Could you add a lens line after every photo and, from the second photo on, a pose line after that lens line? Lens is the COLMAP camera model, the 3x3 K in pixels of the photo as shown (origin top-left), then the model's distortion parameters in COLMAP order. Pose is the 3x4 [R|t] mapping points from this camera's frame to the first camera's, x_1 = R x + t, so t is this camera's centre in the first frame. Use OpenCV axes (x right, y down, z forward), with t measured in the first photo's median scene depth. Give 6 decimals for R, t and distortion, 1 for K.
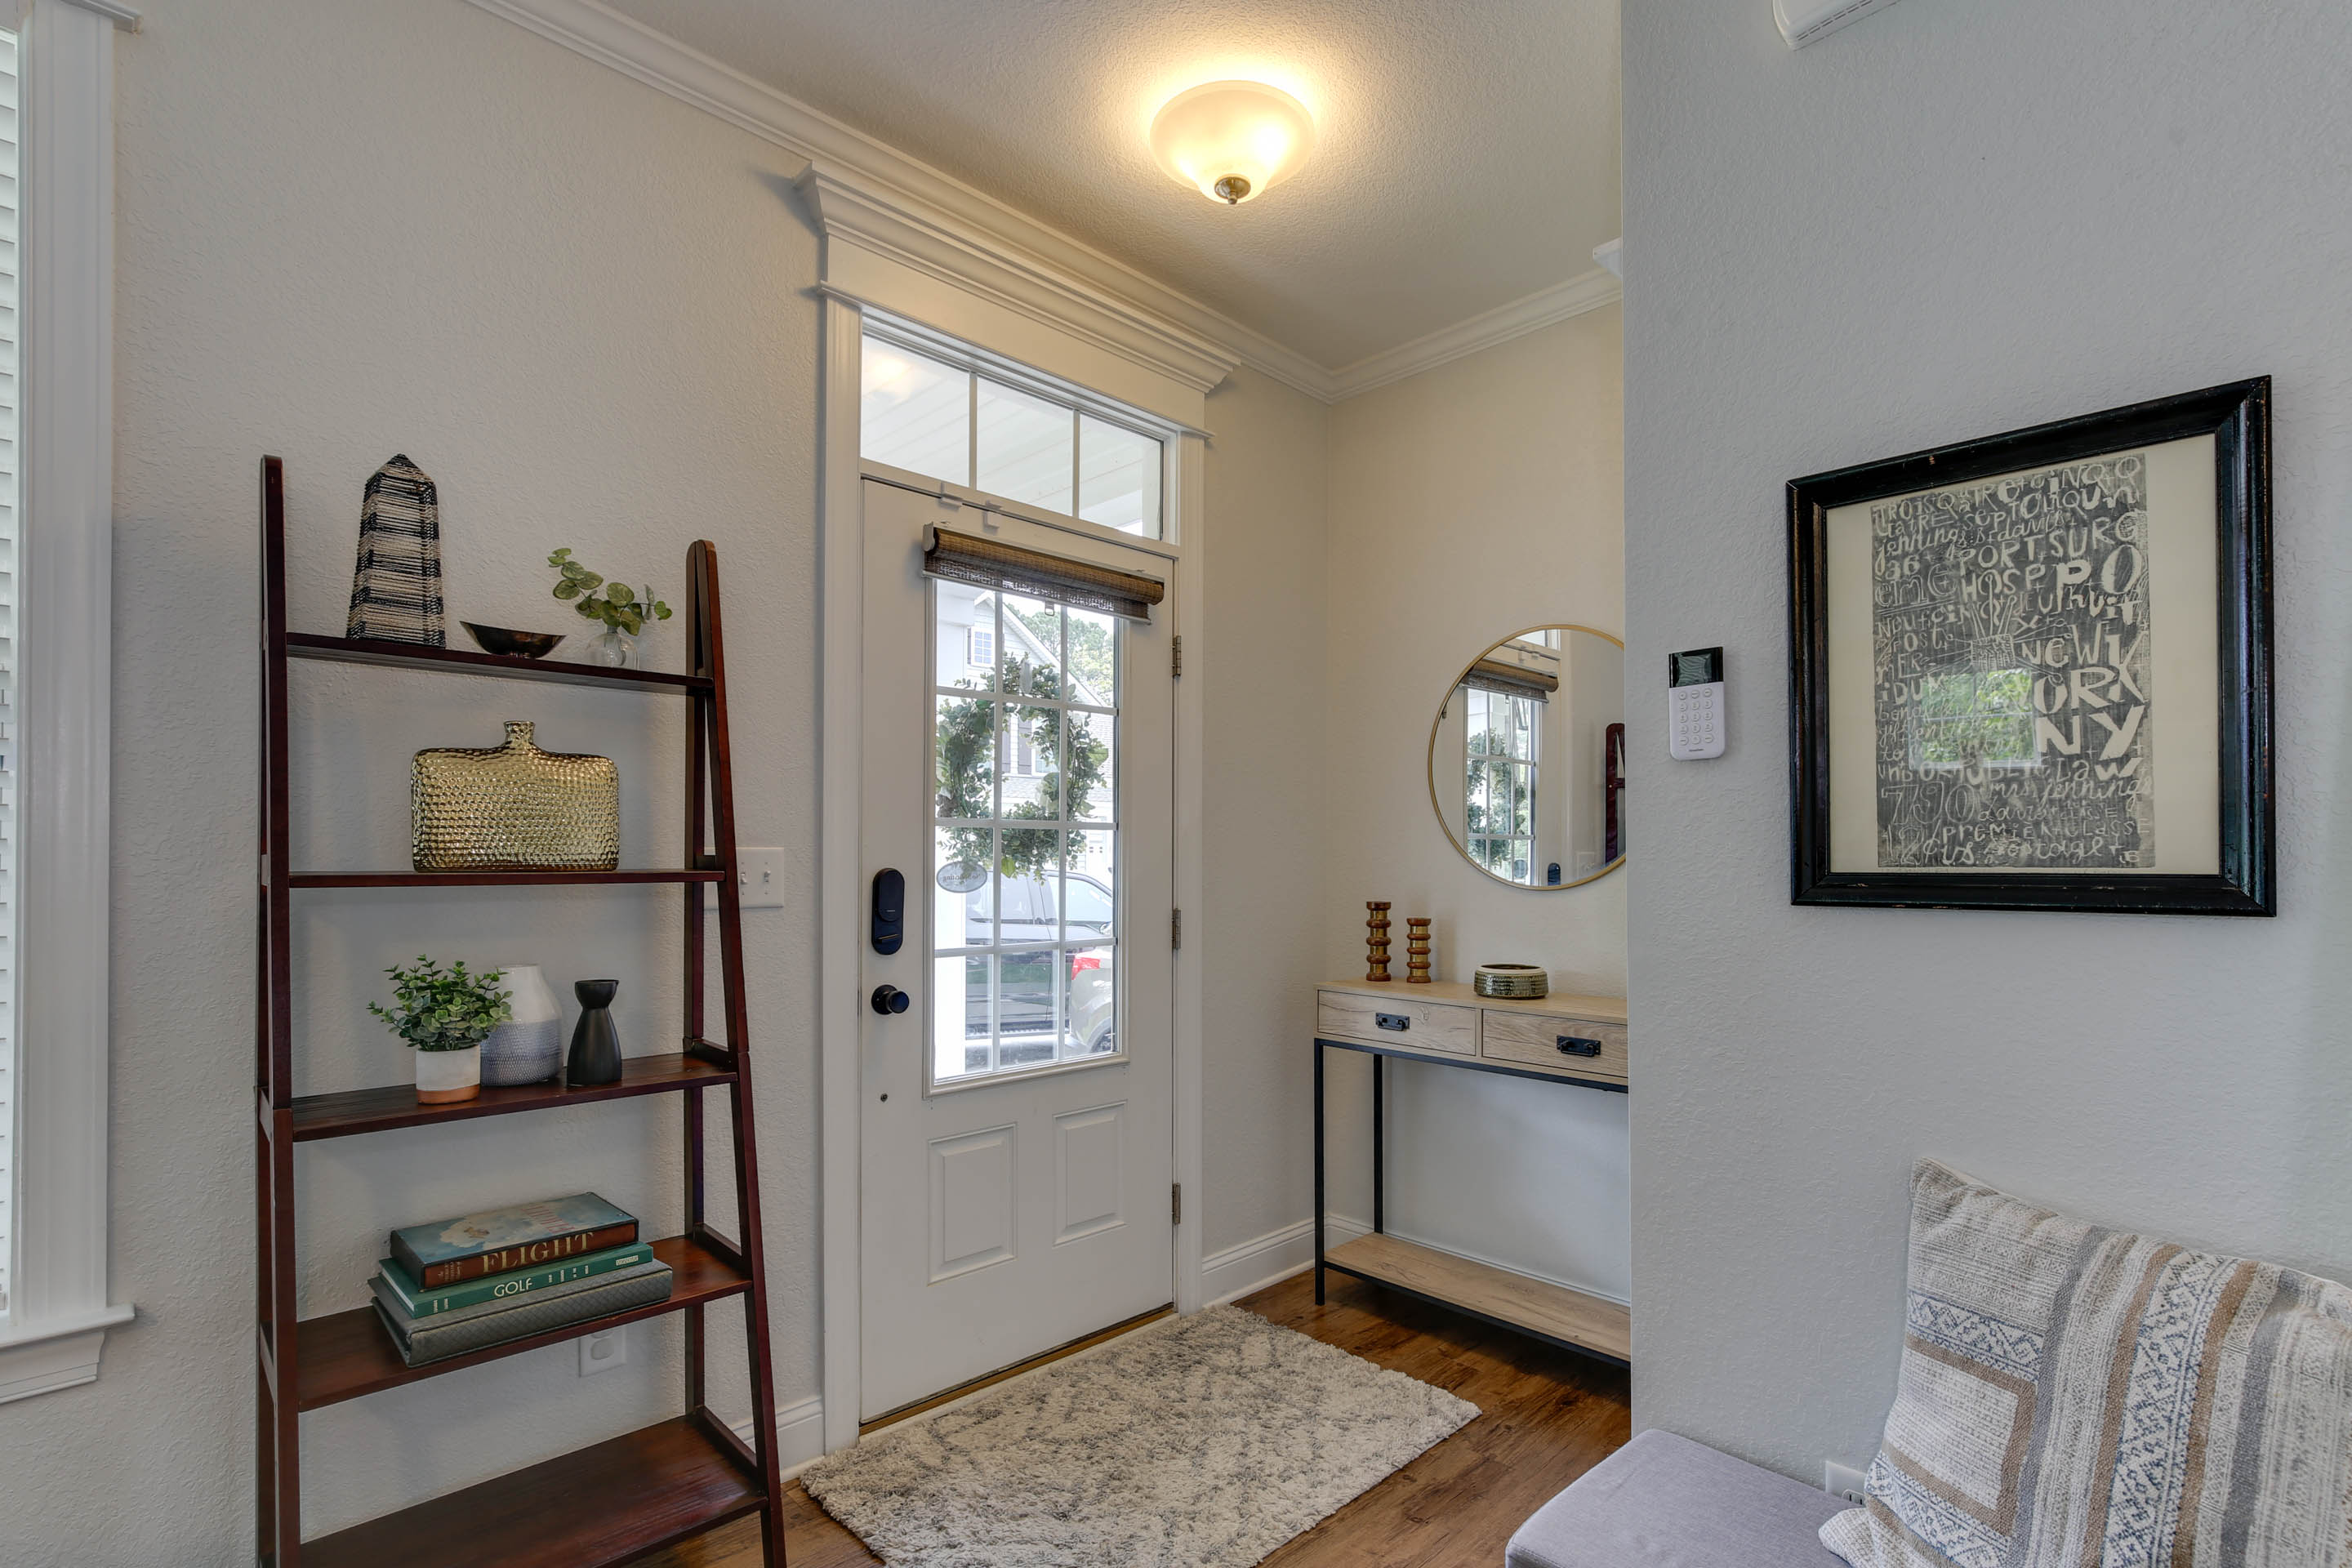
lens RADIAL K [[1094.2, 0, 1182.5], [0, 1094.2, 795.1], [0, 0, 1]] dist [-0.002211, 0.000055]
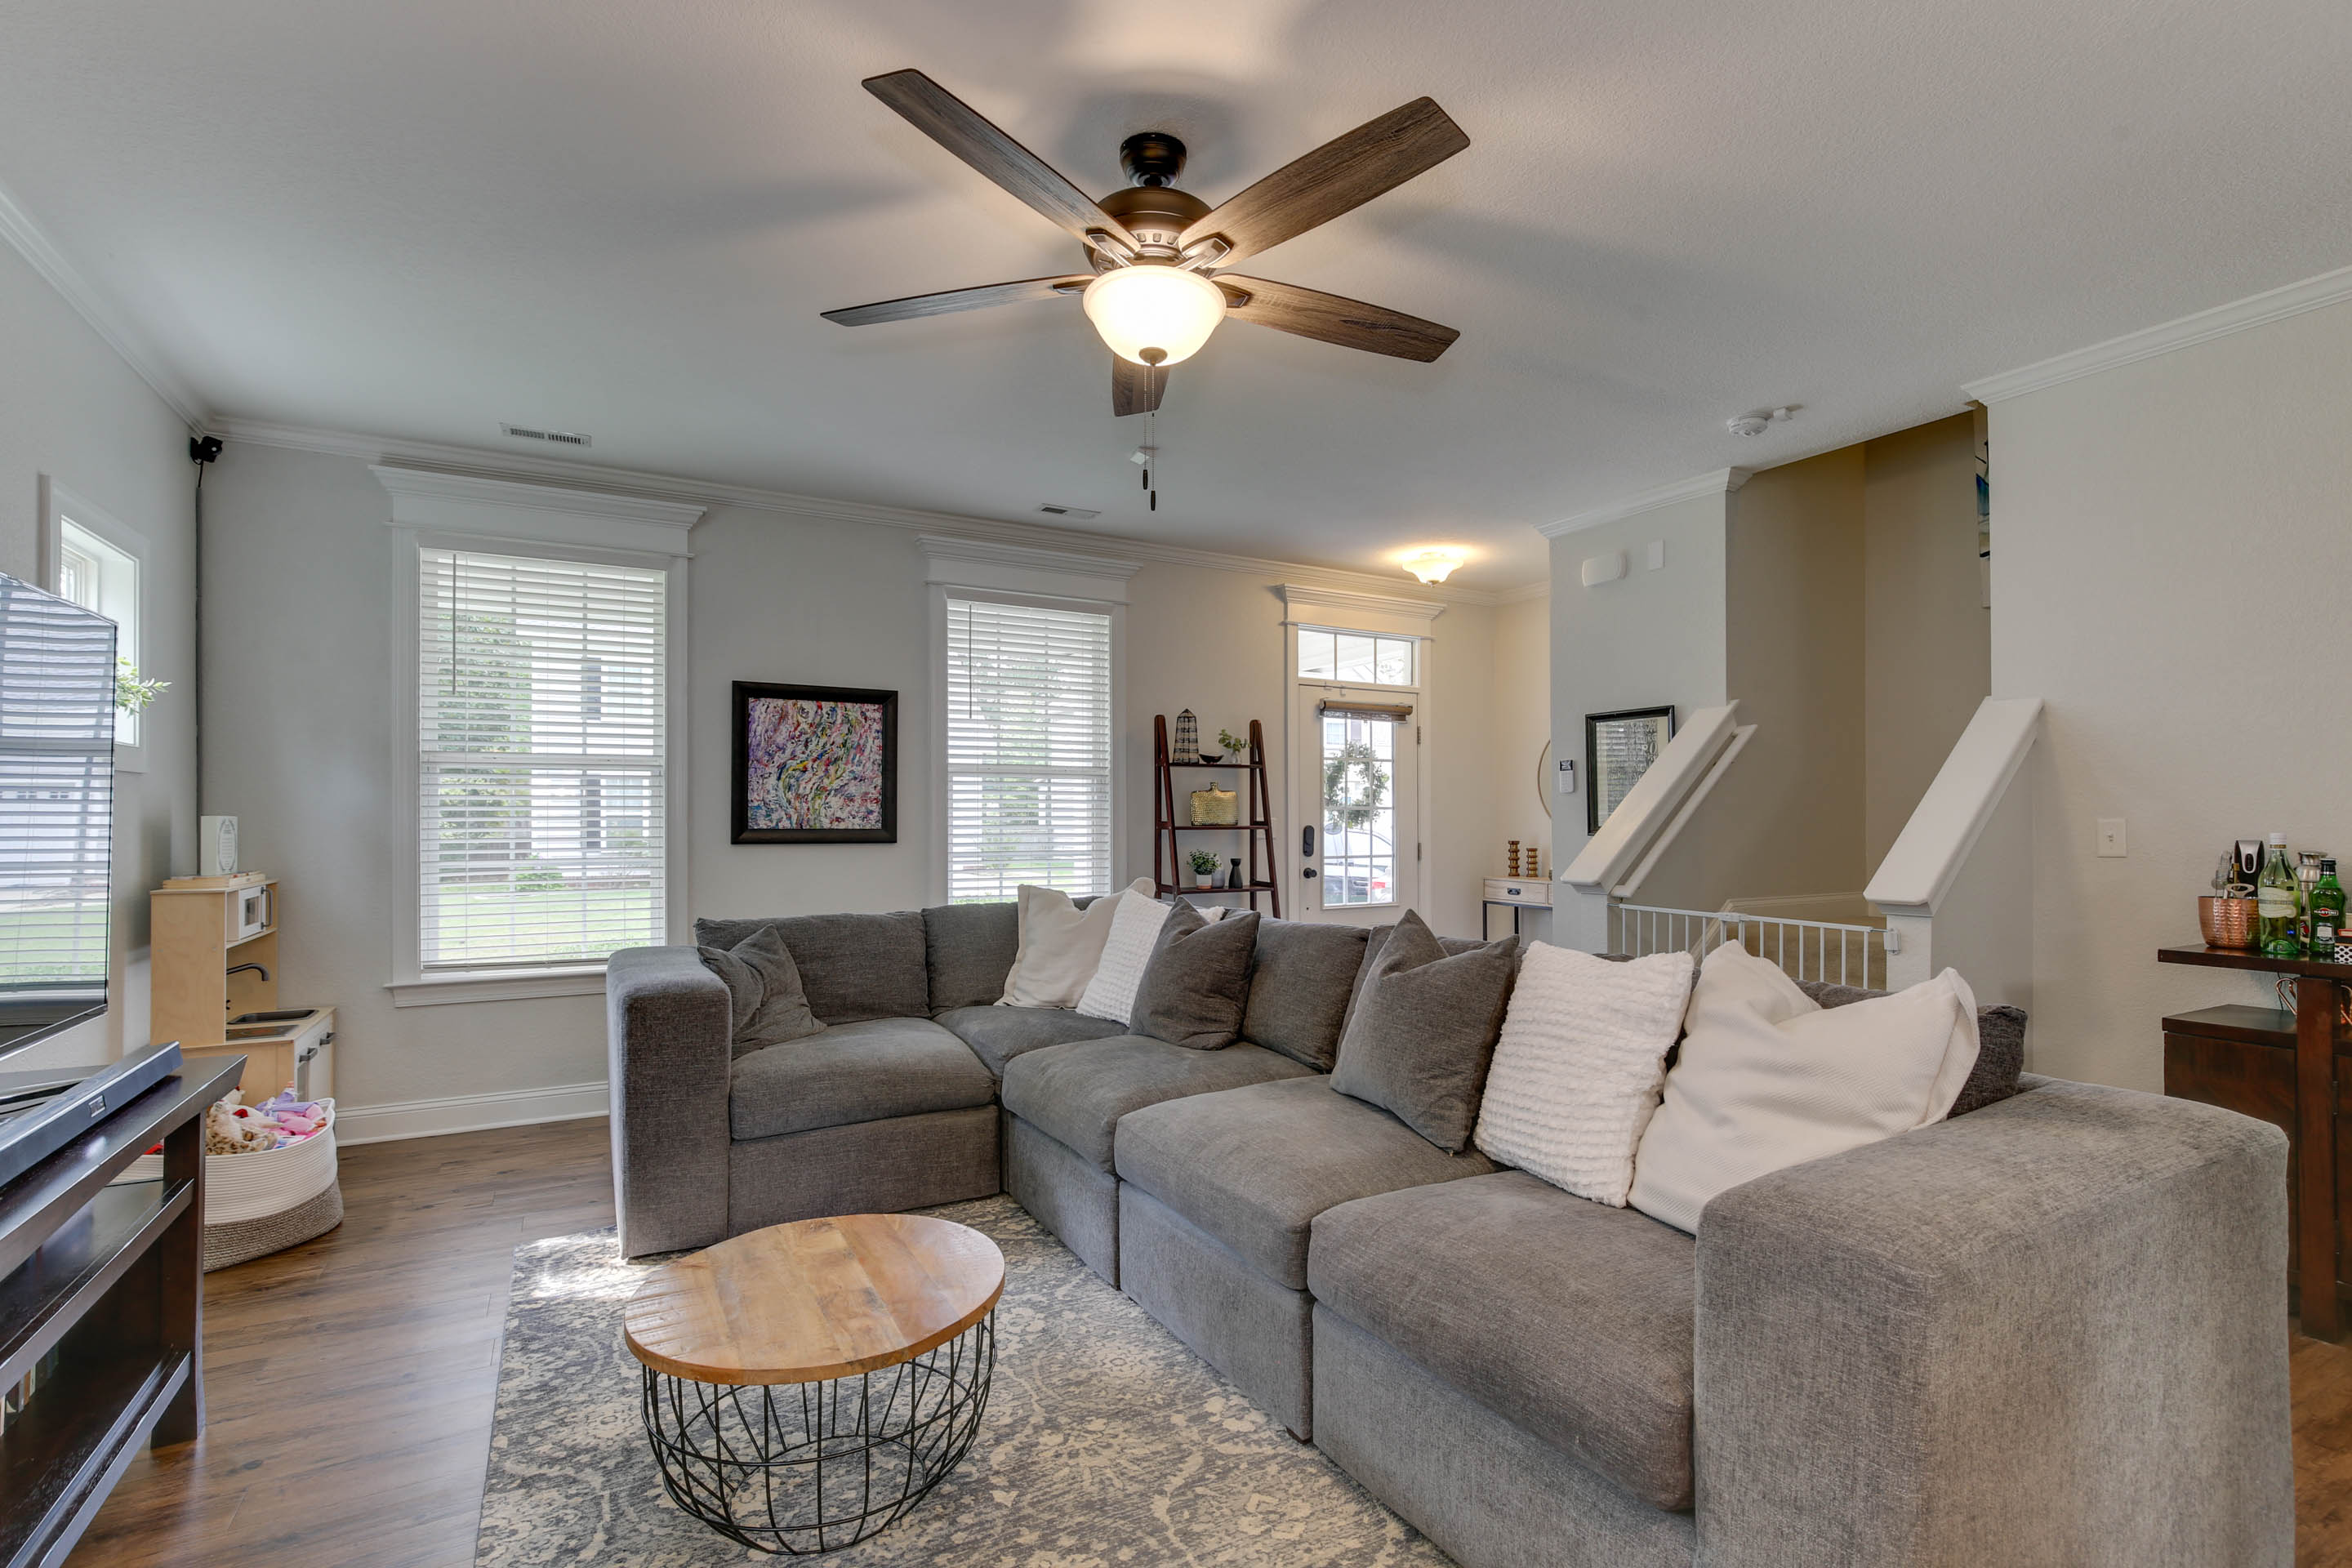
lens RADIAL K [[1094.2, 0, 1182.5], [0, 1094.2, 795.1], [0, 0, 1]] dist [-0.002211, 0.000055]
pose [[0.967461, -0.005733, -0.252957, 0.114339], [0.015633, 0.999188, 0.037144, -0.110552], [0.252538, -0.039890, 0.966764, -1.652864]]
